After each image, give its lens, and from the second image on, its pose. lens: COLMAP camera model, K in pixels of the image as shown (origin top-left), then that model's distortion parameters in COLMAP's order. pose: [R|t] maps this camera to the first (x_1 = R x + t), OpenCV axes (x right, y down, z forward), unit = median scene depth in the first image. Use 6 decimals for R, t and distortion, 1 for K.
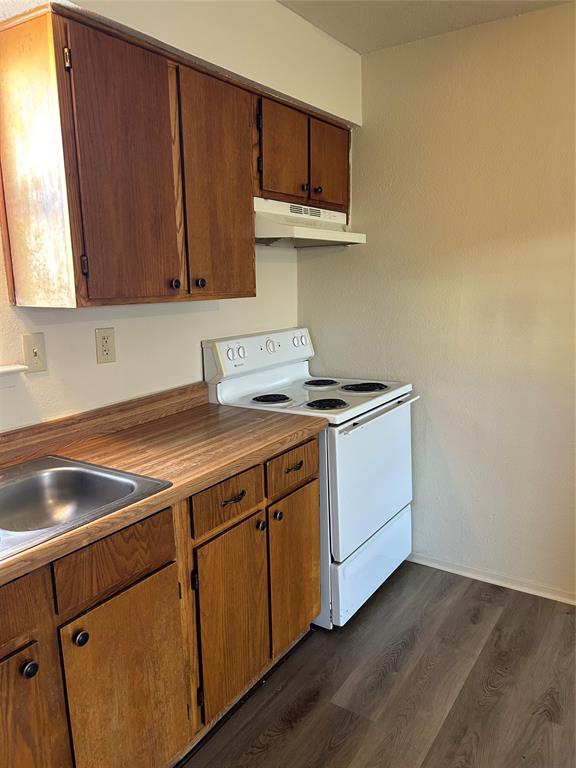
lens RADIAL K [[583.6, 0, 288.0], [0, 583.6, 384.0], [0, 0, 1]] dist [0.052982, -0.042774]
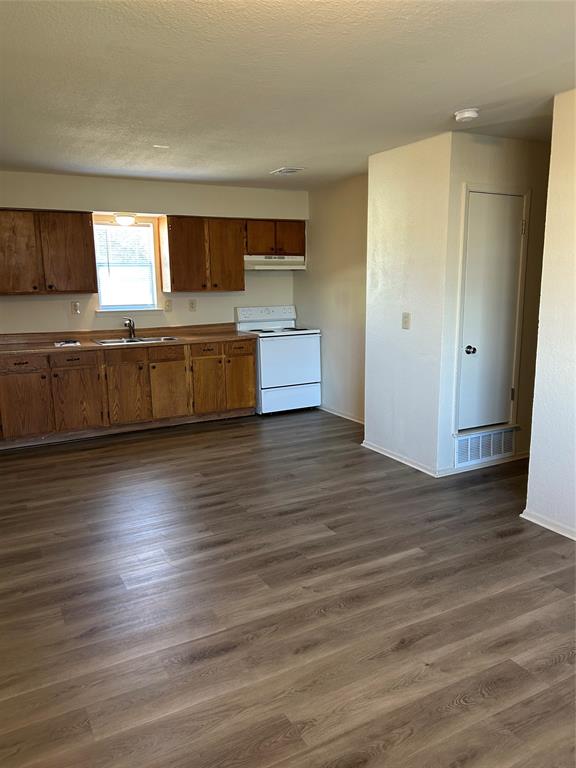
lens RADIAL K [[583.6, 0, 288.0], [0, 583.6, 384.0], [0, 0, 1]] dist [0.052982, -0.042774]
pose [[0.882926, 0.091392, -0.460531, 1.496947], [-0.089404, 0.995651, 0.026181, 0.208309], [0.460921, 0.018057, 0.887258, -1.406775]]
